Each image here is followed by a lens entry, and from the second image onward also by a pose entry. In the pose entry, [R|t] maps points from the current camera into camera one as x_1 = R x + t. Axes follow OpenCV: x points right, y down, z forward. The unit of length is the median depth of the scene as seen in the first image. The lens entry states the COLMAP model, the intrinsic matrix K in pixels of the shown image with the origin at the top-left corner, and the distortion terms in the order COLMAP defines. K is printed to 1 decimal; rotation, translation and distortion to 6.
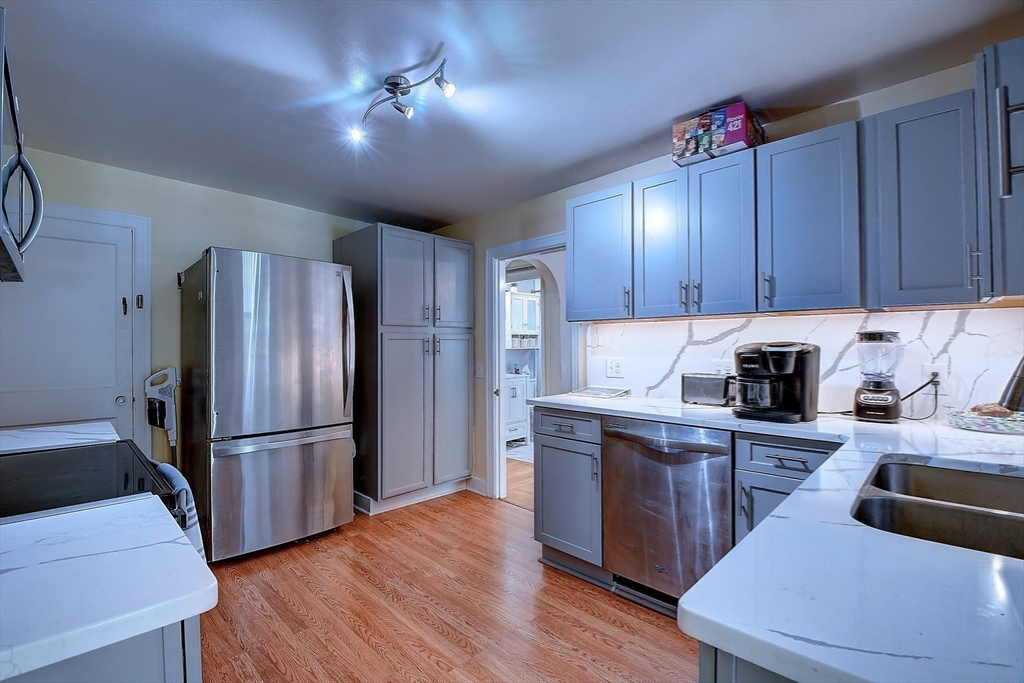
lens RADIAL K [[455.1, 0, 502.2], [0, 455.1, 343.7], [0, 0, 1]] dist [0.000163, -0.012347]
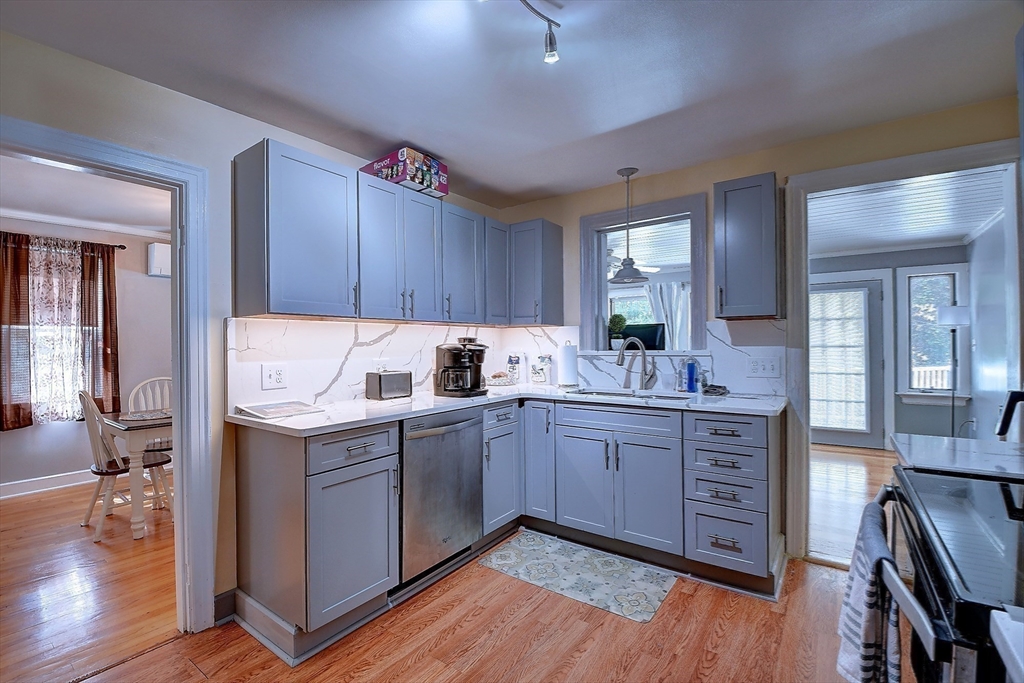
lens RADIAL K [[455.1, 0, 502.2], [0, 455.1, 343.7], [0, 0, 1]] dist [0.000163, -0.012347]
pose [[-0.157982, 0.003742, 0.987435, -0.754377], [0.004595, 0.999985, -0.003055, 0.001727], [-0.987431, 0.004055, -0.157997, 0.956155]]
